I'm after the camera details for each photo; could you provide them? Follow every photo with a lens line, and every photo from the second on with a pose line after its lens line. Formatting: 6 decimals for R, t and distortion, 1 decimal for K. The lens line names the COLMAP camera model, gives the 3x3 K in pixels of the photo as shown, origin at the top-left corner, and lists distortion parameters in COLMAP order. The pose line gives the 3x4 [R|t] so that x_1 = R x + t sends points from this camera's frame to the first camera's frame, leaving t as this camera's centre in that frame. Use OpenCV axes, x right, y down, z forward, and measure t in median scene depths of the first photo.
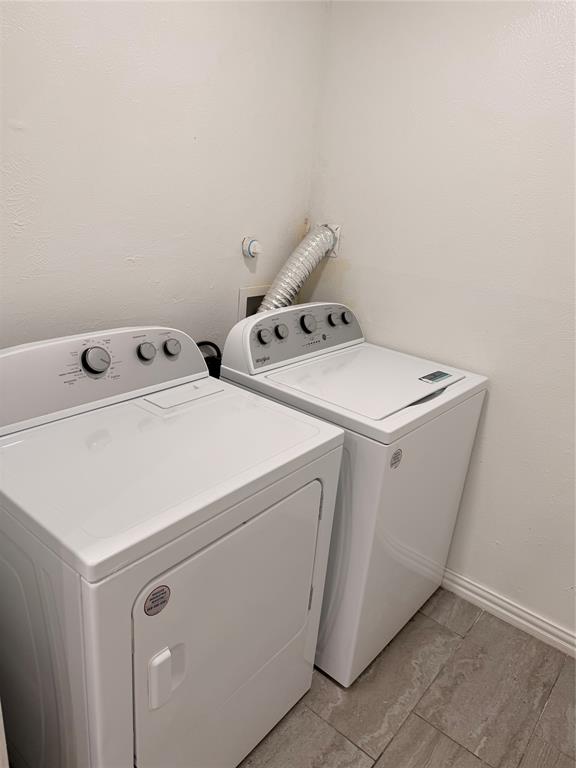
lens RADIAL K [[537.4, 0, 287.6], [0, 537.4, 382.5], [0, 0, 1]] dist [0.029008, -0.004957]
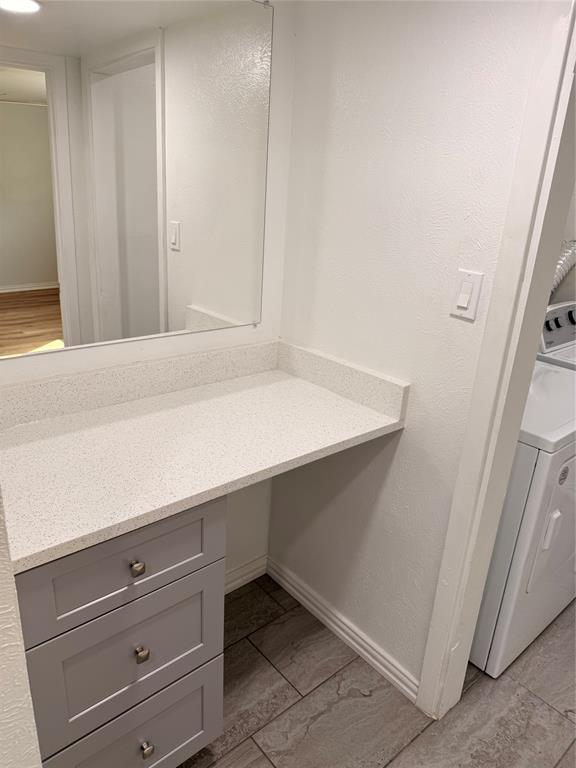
lens RADIAL K [[537.4, 0, 288.8], [0, 537.4, 384.5], [0, 0, 1]] dist [0.029008, -0.004957]
pose [[0.984386, 0.002037, -0.176011, -0.458208], [-0.005261, 0.999827, -0.017849, 0.092288], [0.175944, 0.018497, 0.984226, -0.466954]]
